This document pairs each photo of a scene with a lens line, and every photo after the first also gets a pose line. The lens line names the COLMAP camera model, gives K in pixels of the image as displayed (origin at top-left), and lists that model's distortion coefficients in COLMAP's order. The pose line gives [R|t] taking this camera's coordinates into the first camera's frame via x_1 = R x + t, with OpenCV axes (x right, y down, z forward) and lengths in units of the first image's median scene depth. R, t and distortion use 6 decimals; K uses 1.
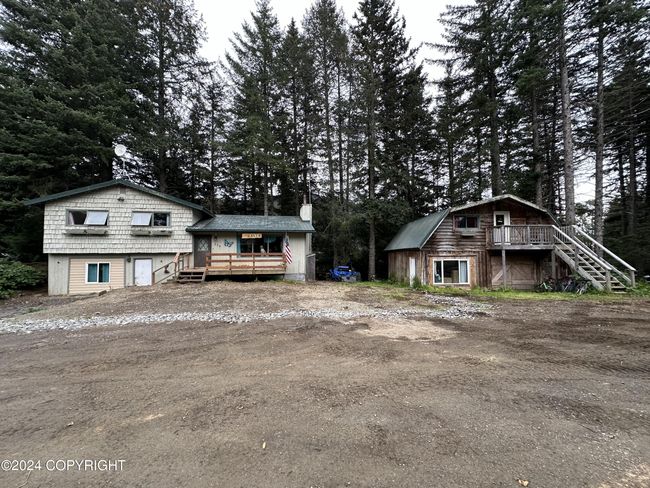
lens RADIAL K [[262.3, 0, 323.8], [0, 262.3, 240.1], [0, 0, 1]] dist [-0.004243, 0.000710]
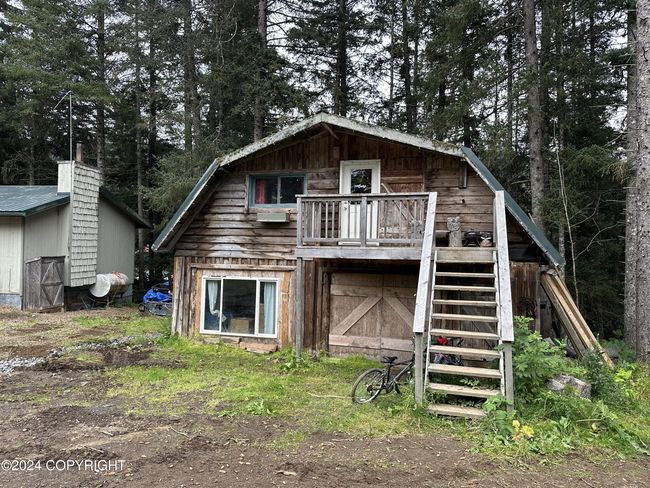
lens RADIAL K [[457.9, 0, 337.0], [0, 457.9, 236.5], [0, 0, 1]] dist [0.036902, -0.051474]
pose [[0.952703, 0.009276, -0.303763, 0.865479], [-0.006639, 0.999931, 0.009714, -0.001082], [0.303832, -0.007238, 0.952698, 0.337912]]
